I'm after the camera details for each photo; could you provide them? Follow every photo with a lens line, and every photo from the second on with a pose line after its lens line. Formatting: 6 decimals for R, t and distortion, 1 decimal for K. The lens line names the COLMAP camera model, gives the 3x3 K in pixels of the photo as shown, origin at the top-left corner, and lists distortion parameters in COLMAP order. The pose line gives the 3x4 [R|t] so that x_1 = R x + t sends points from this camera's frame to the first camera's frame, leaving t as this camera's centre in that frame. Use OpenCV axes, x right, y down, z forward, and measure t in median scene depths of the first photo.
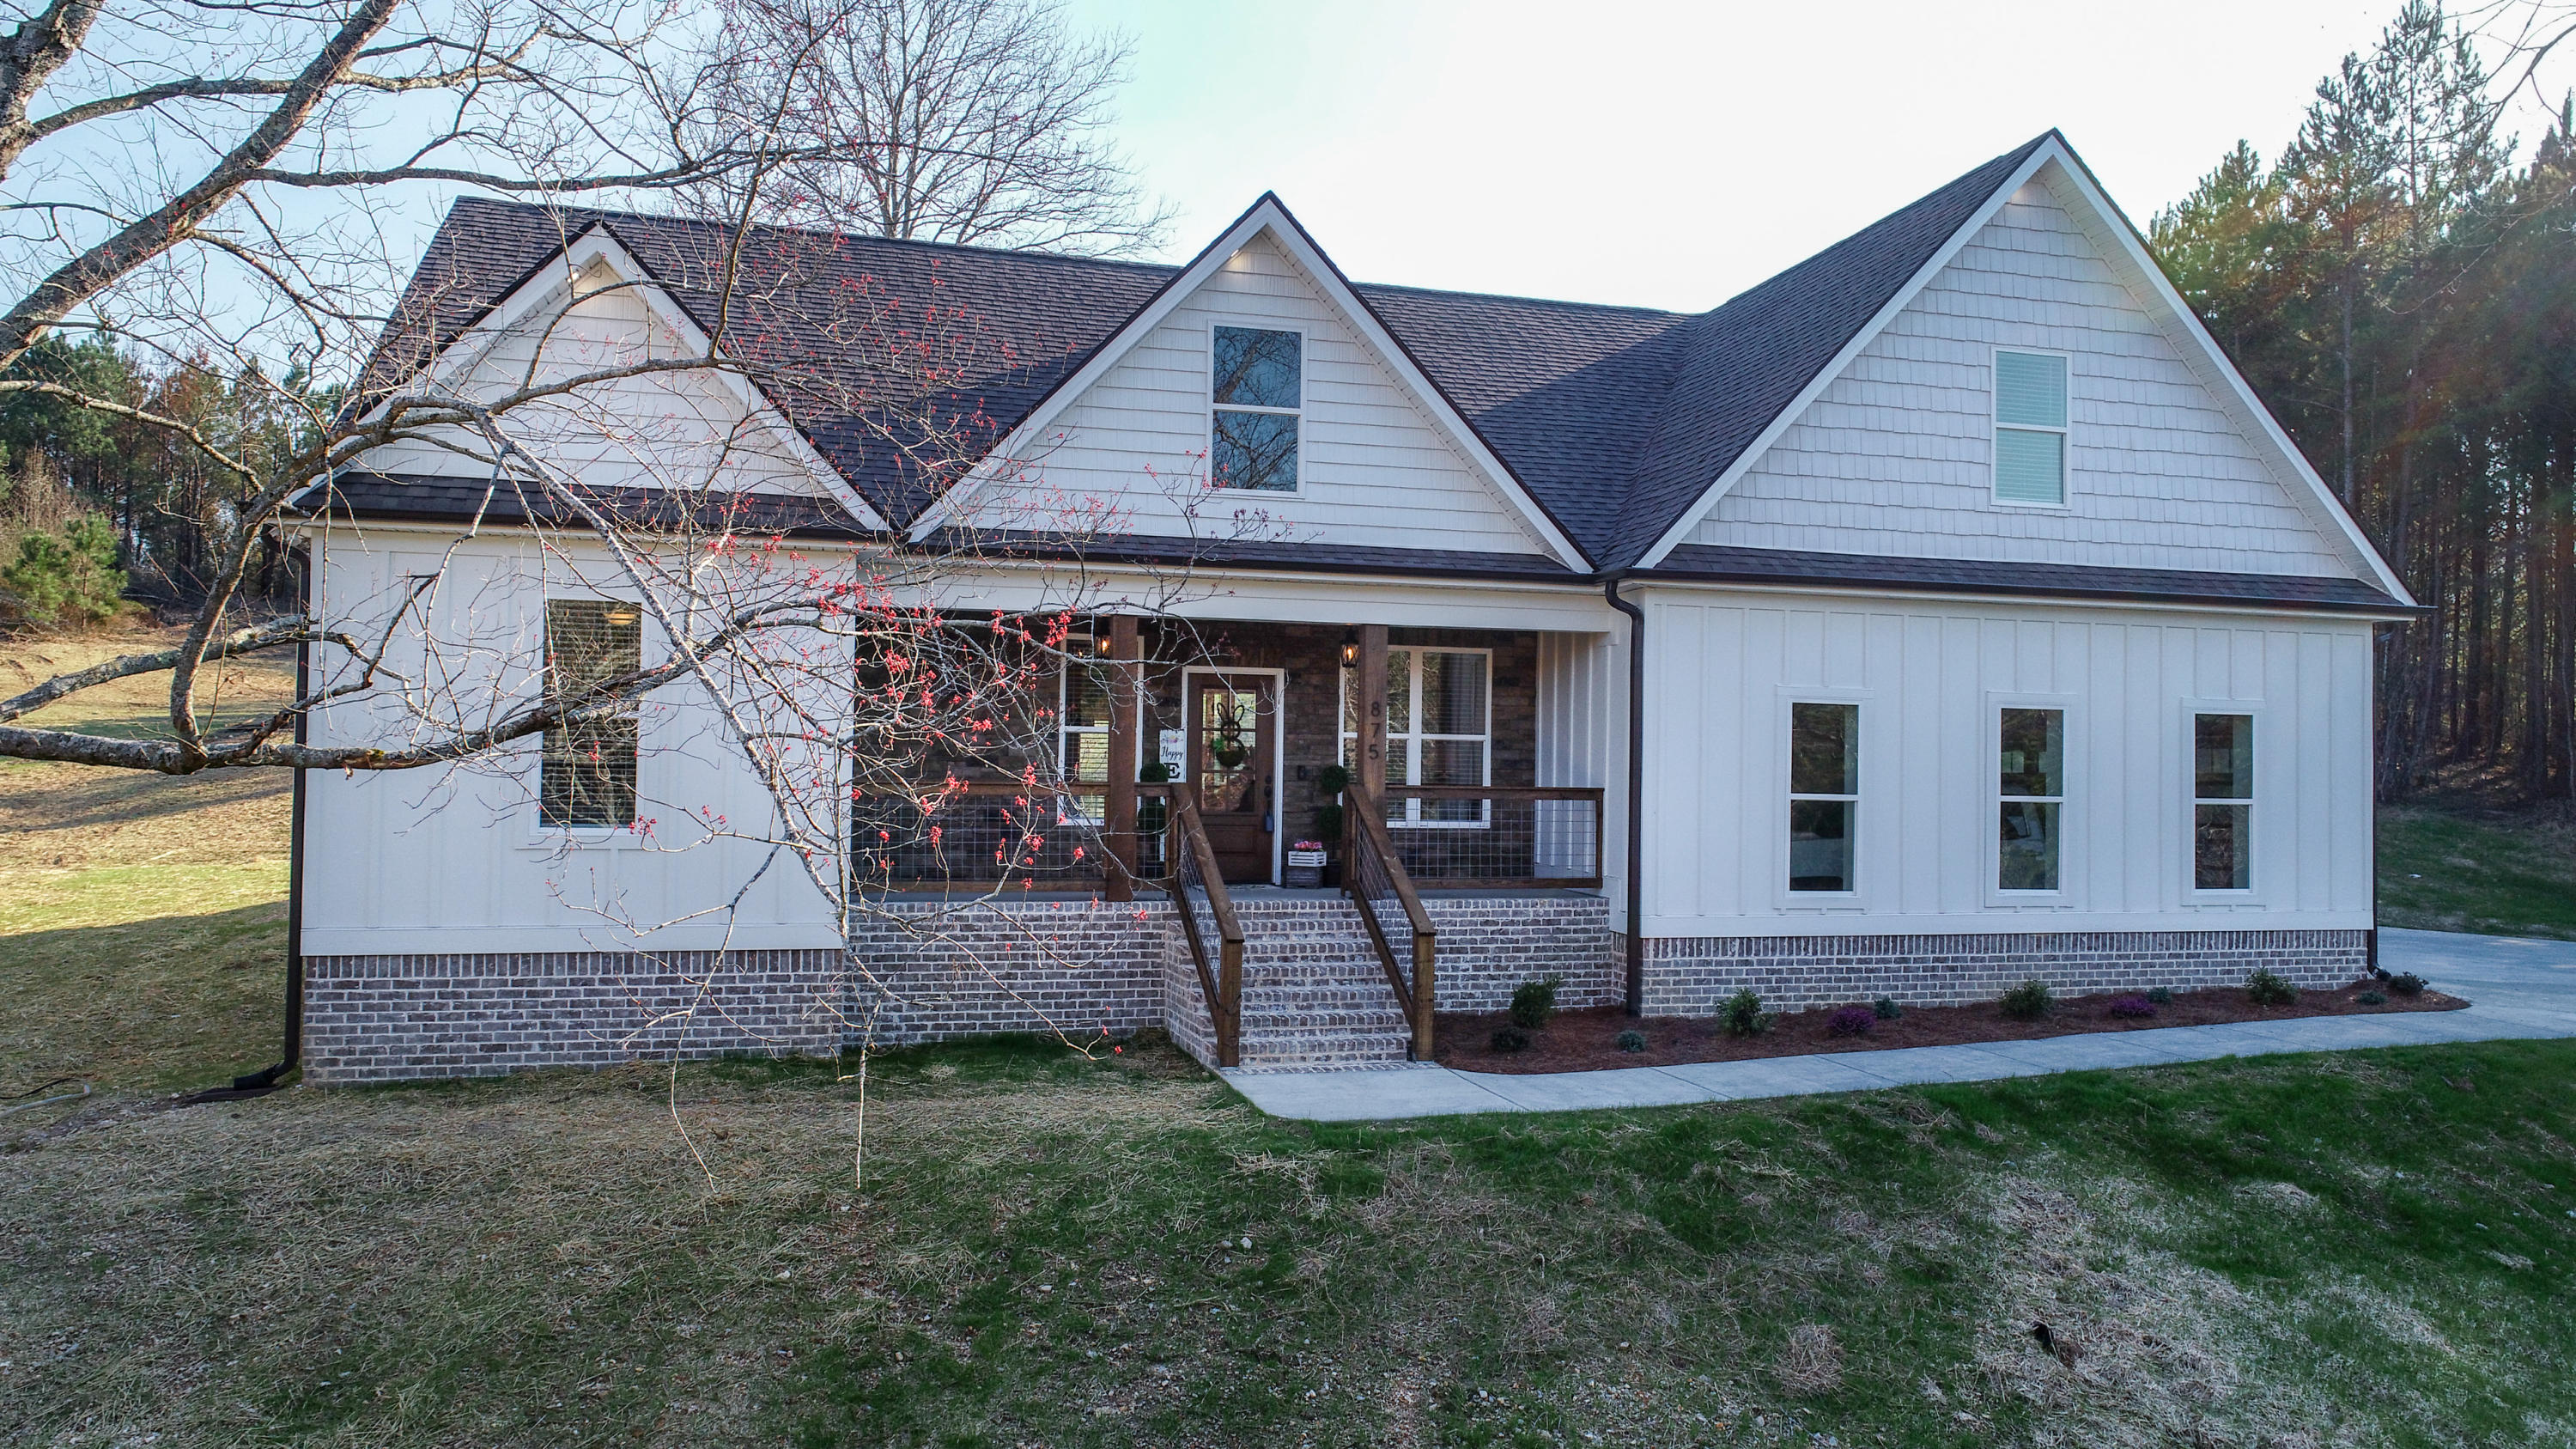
lens RADIAL K [[1649.3, 0, 1195.4], [0, 1649.3, 861.2], [0, 0, 1]] dist [0.001201, 0.003608]
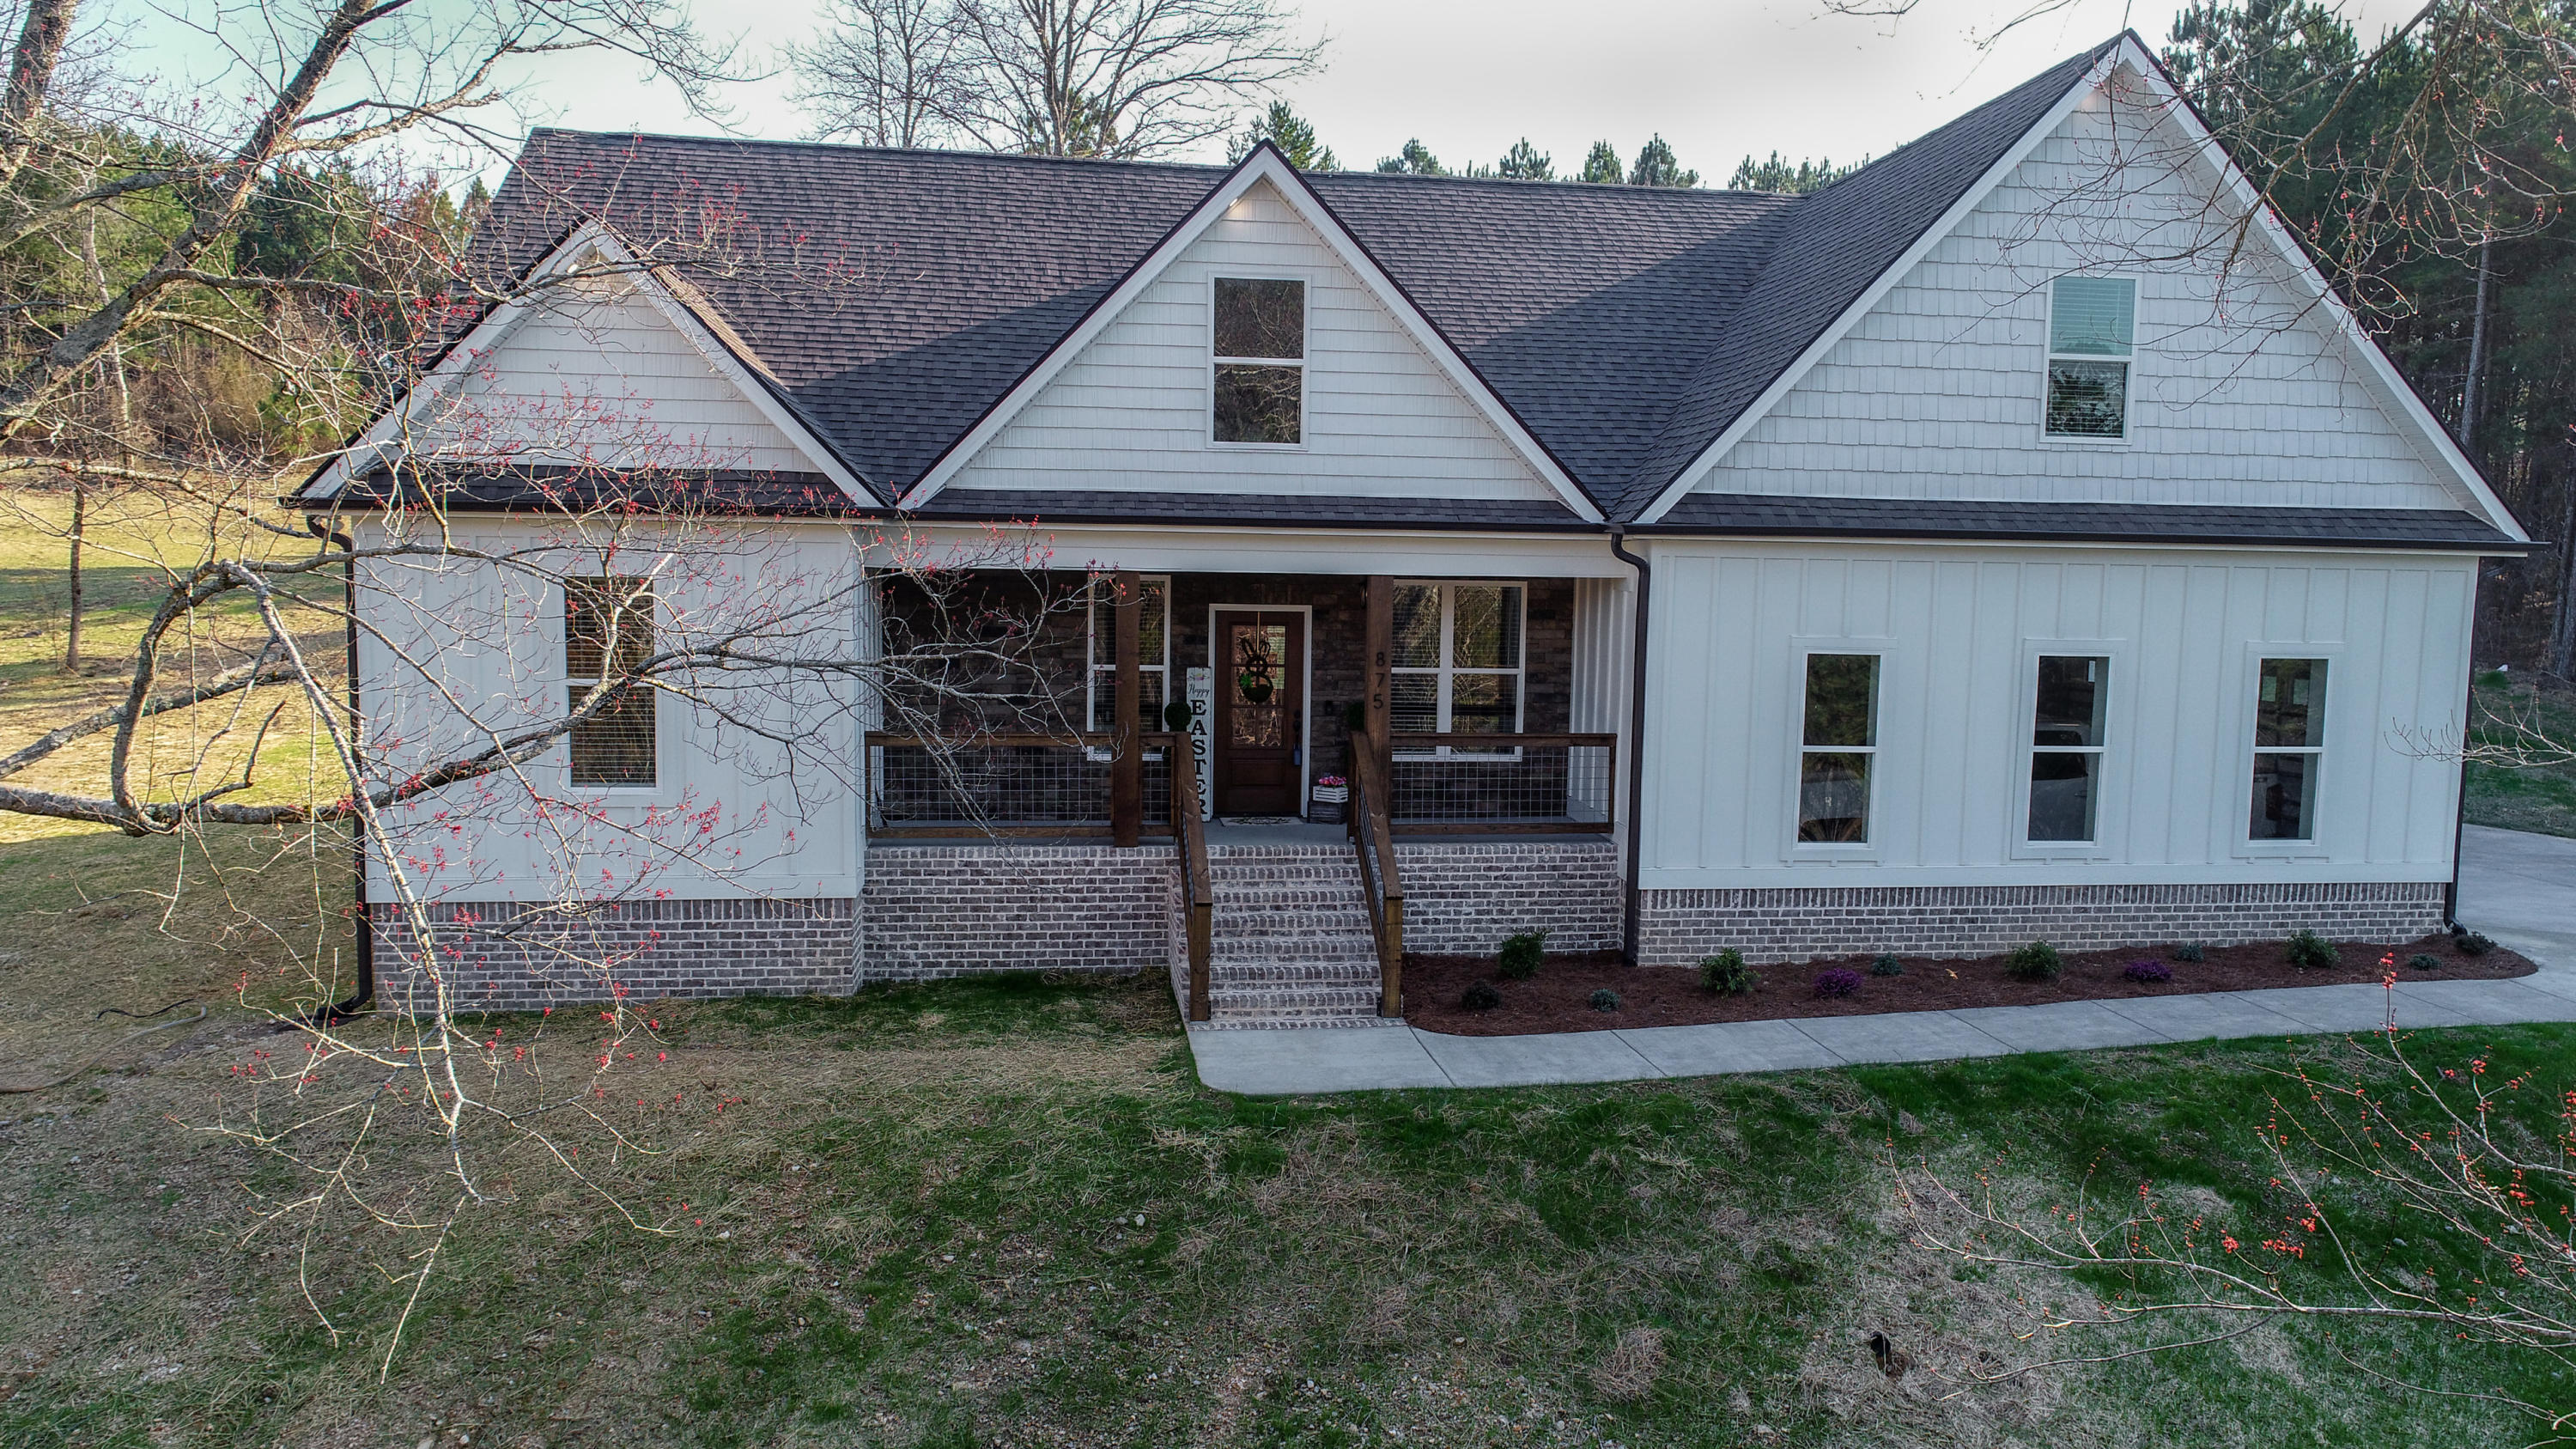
lens RADIAL K [[1649.3, 0, 1235.3], [0, 1649.3, 880.0], [0, 0, 1]] dist [0.001201, 0.003608]
pose [[0.993095, 0.021376, -0.115345, 0.147764], [-0.006711, 0.992000, 0.126060, -0.089175], [0.117117, -0.124416, 0.985294, -0.026920]]
